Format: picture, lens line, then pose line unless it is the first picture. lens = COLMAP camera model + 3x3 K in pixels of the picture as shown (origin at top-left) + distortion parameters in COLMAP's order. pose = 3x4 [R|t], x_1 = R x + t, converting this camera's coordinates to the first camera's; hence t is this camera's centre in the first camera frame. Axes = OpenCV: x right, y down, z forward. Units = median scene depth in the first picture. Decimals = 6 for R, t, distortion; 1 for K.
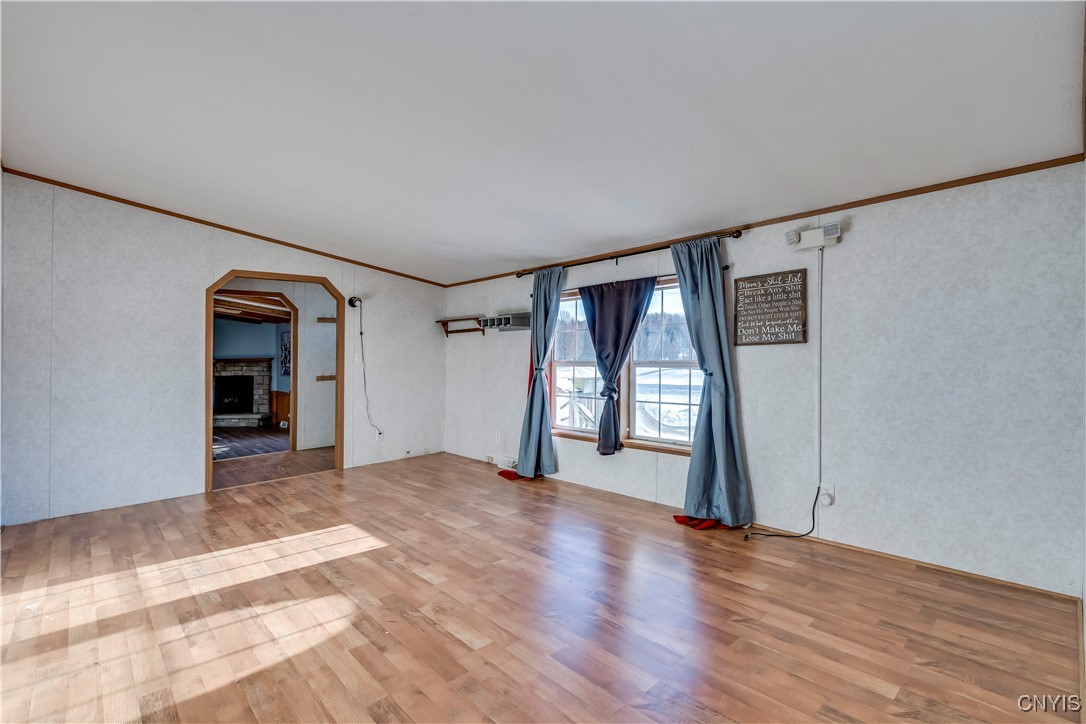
lens RADIAL K [[488.4, 0, 547.9], [0, 488.4, 364.7], [0, 0, 1]] dist [-0.029727, 0.003454]
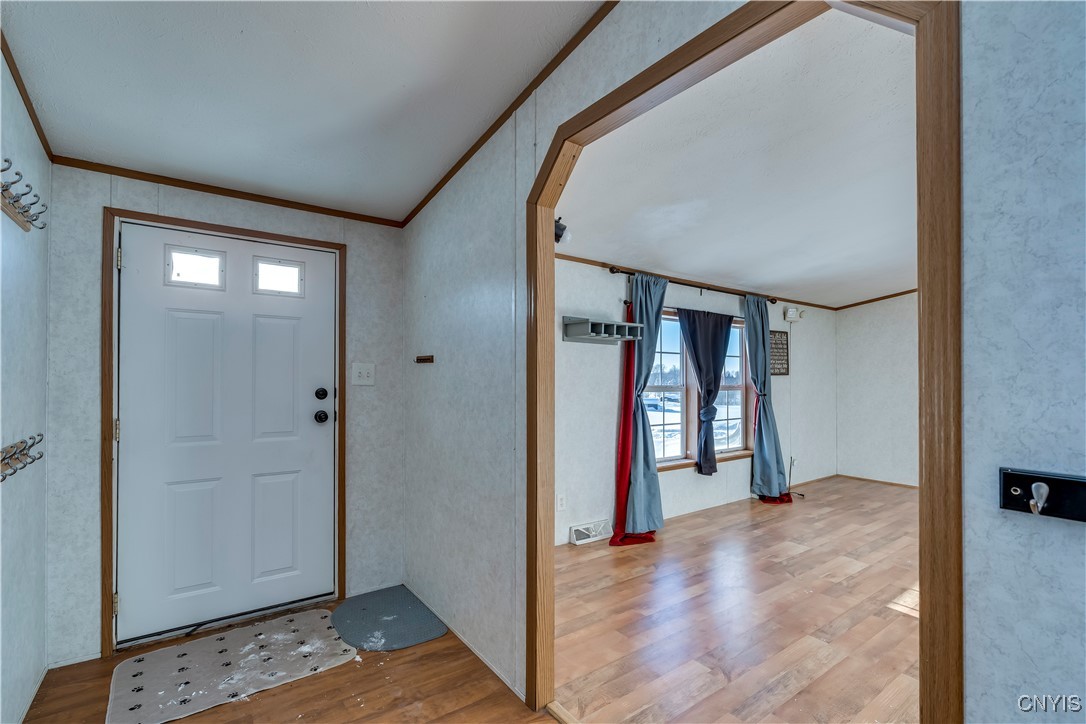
lens RADIAL K [[488.4, 0, 553.1], [0, 488.4, 378.0], [0, 0, 1]] dist [-0.029727, 0.003454]
pose [[0.143473, 0.001205, 0.989653, -1.204547], [-0.004372, 0.999990, -0.000584, -0.027805], [-0.989645, -0.004243, 0.143477, 1.470291]]
